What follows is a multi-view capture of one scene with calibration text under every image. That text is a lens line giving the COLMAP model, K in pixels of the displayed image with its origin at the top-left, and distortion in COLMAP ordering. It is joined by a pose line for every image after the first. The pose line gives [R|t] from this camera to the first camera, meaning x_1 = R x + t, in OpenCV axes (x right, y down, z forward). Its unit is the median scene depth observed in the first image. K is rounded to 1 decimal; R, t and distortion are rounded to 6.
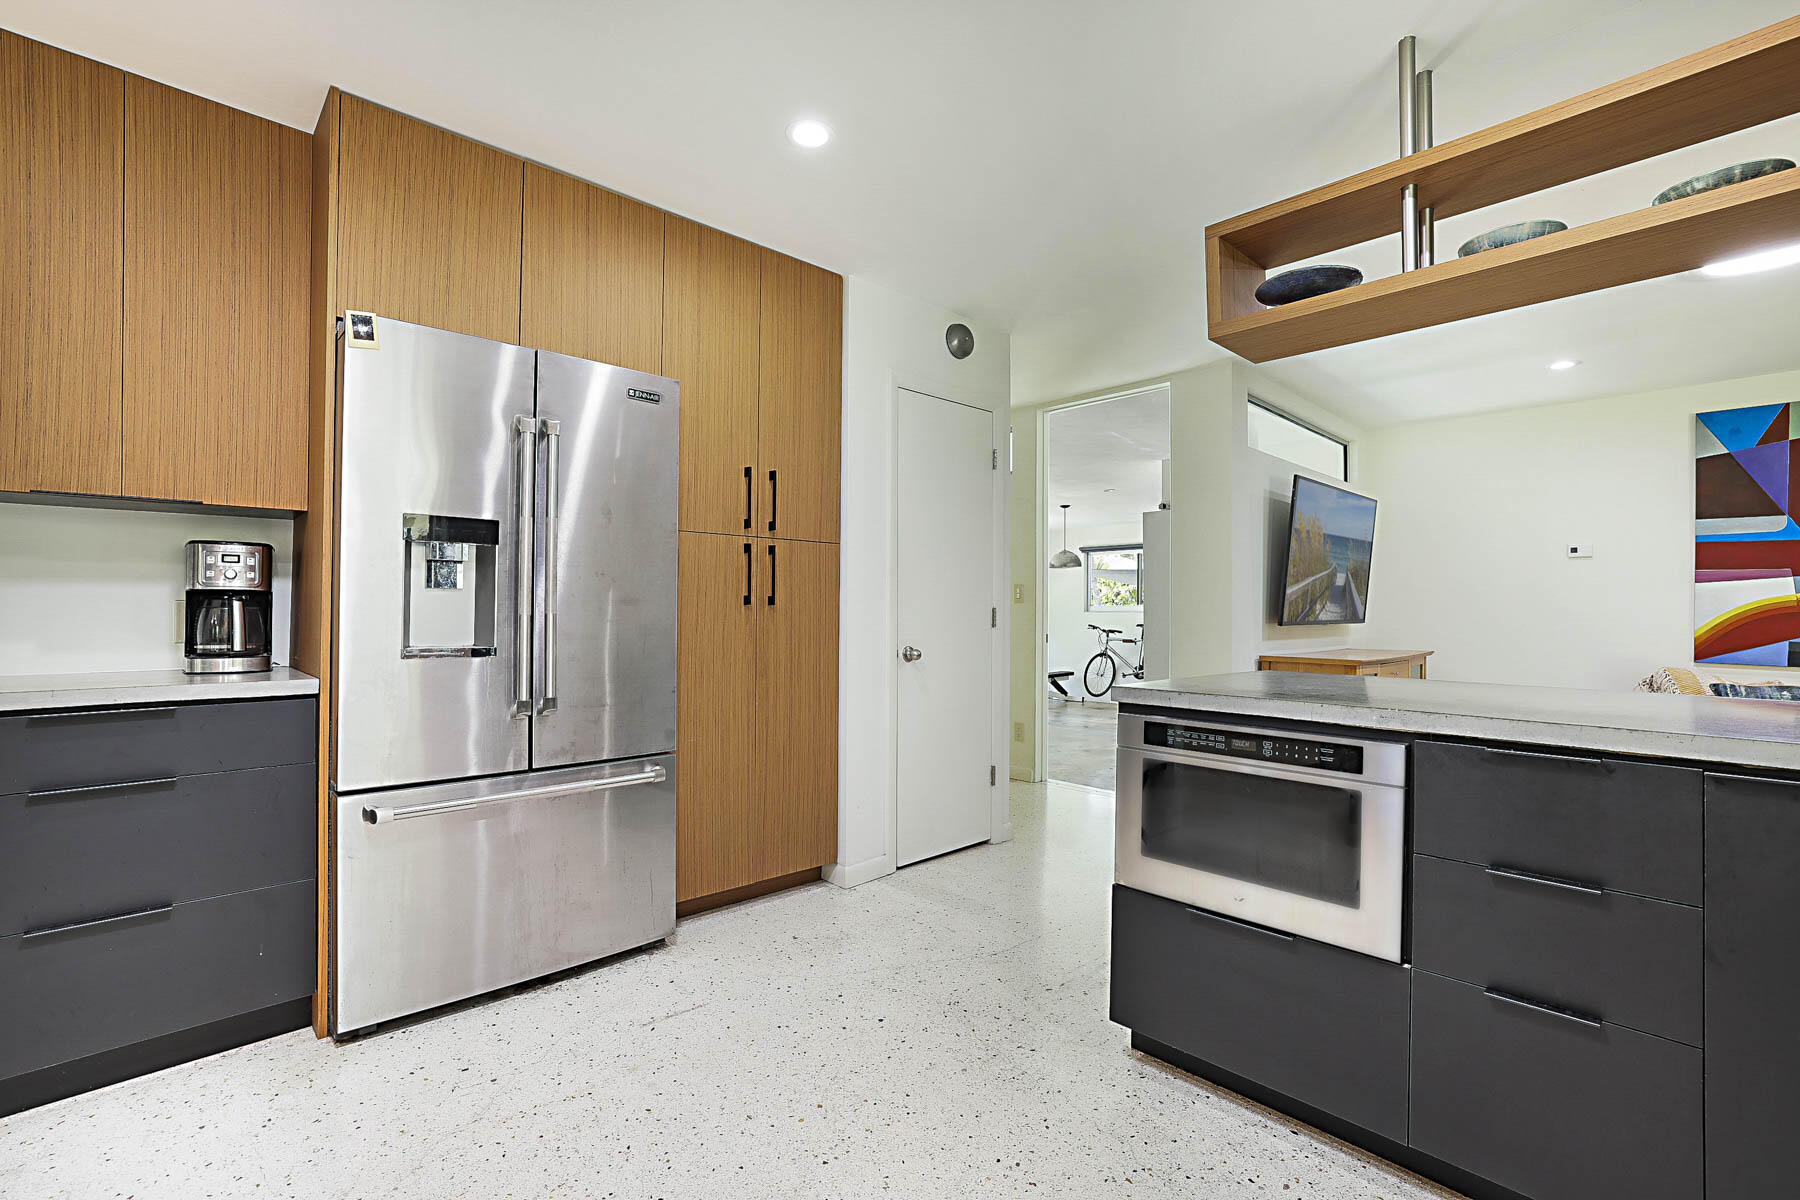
lens RADIAL K [[795.8, 0, 913.8], [0, 795.8, 599.9], [0, 0, 1]] dist [-0.015283, 0.000516]
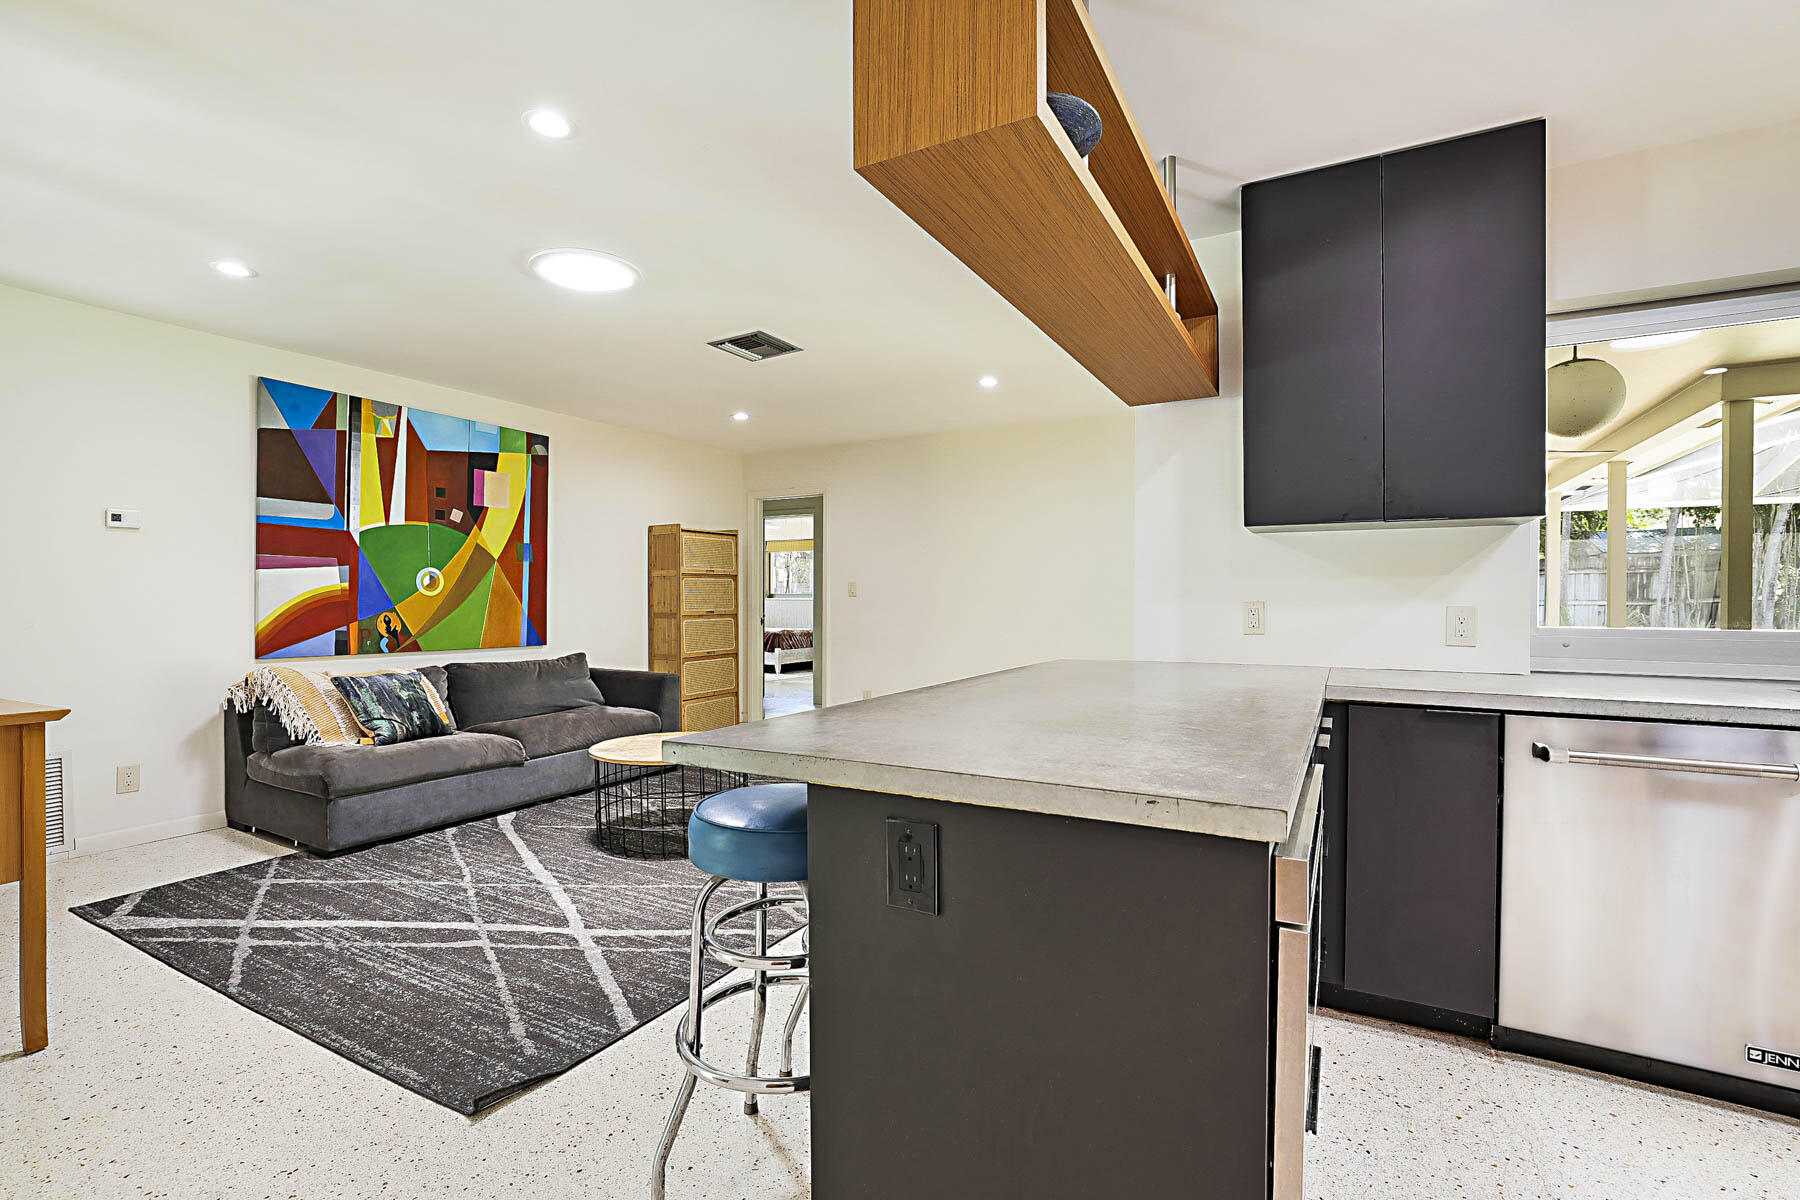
lens RADIAL K [[809.1, 0, 894.2], [0, 809.1, 600.2], [0, 0, 1]] dist [0.000140, 0.001354]
pose [[-0.292205, -0.012675, 0.956272, -0.143675], [-0.013991, 0.999862, 0.008978, -0.007292], [-0.956253, -0.010755, -0.292342, 0.957565]]
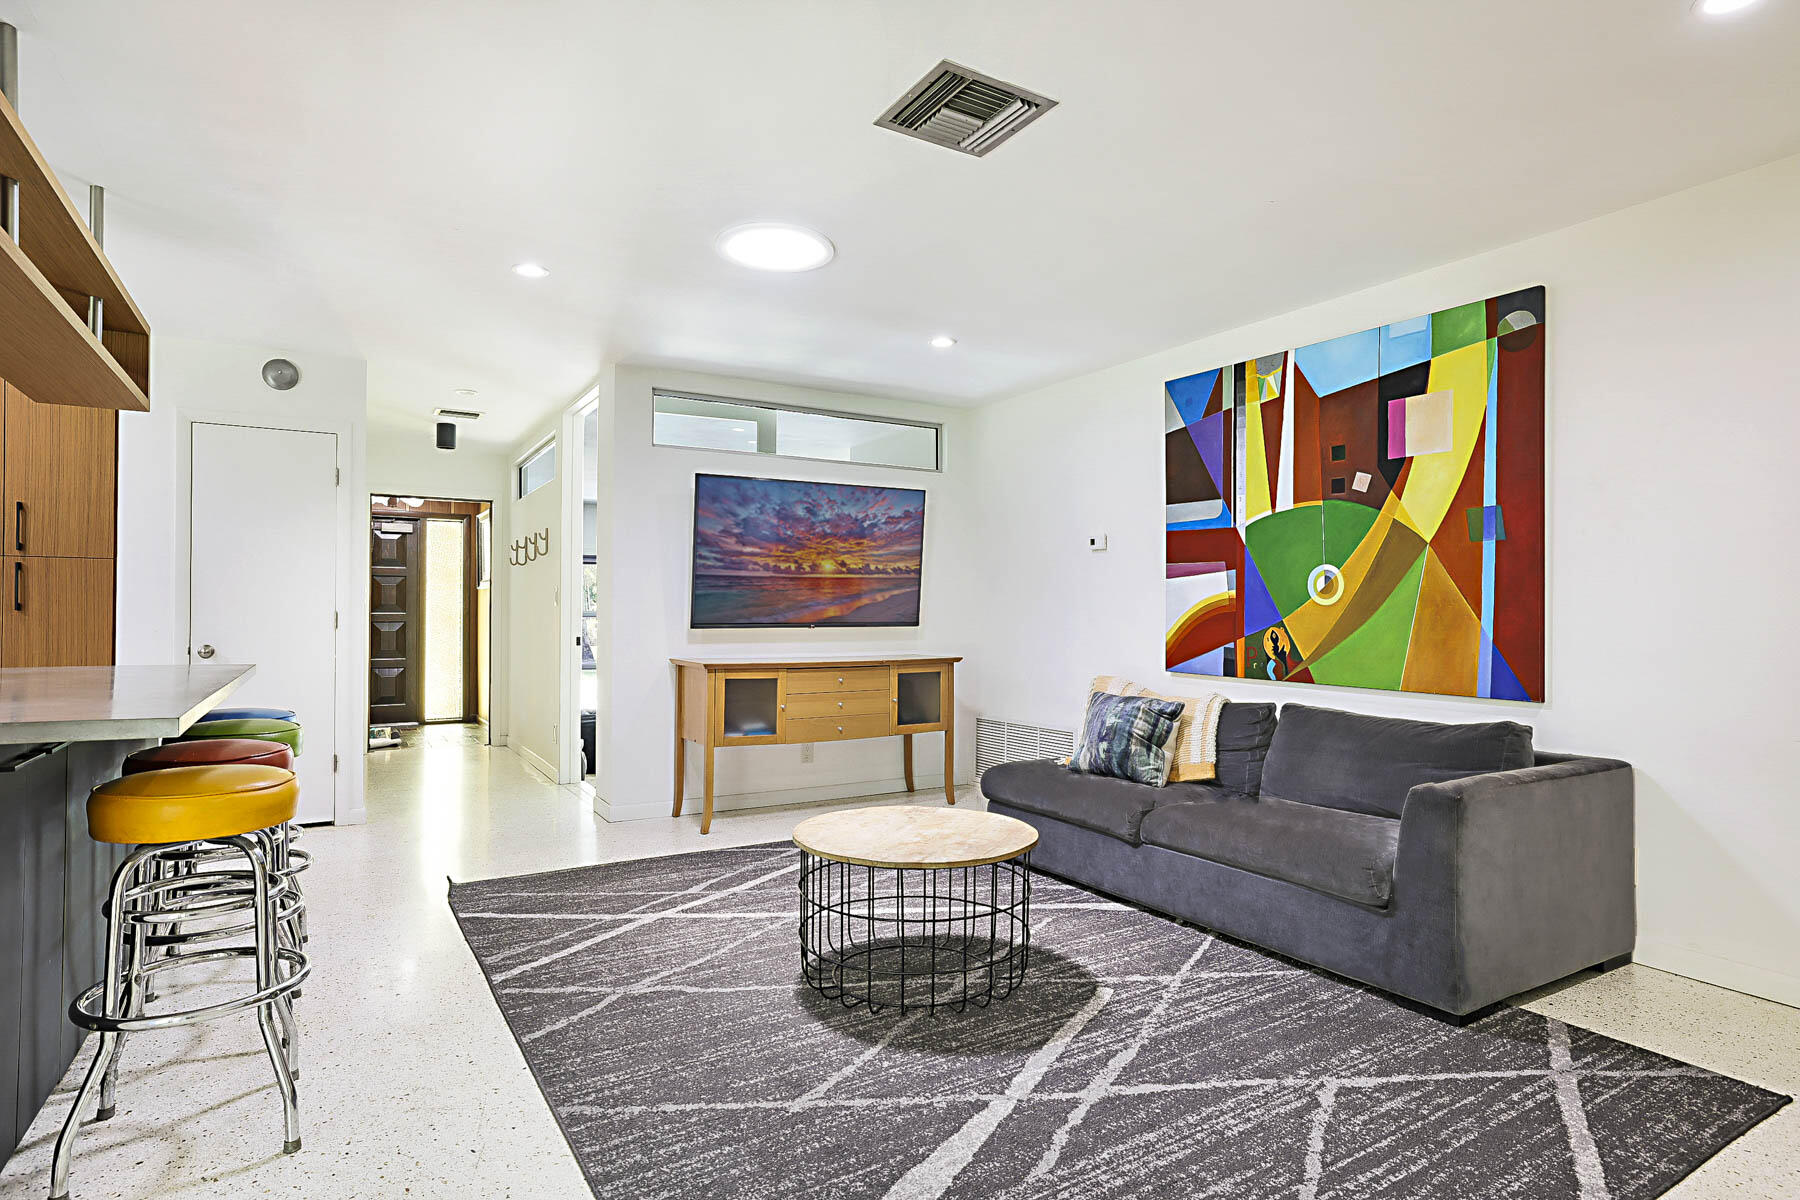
lens RADIAL K [[975.1, 0, 900.0], [0, 975.1, 600.0], [0, 0, 1]] dist [-0.018090, -0.000094]
pose [[0.975039, -0.006954, -0.221924, 1.571833], [0.006289, 0.999973, -0.003703, 0.006907], [0.221944, 0.002215, 0.975057, -0.184867]]
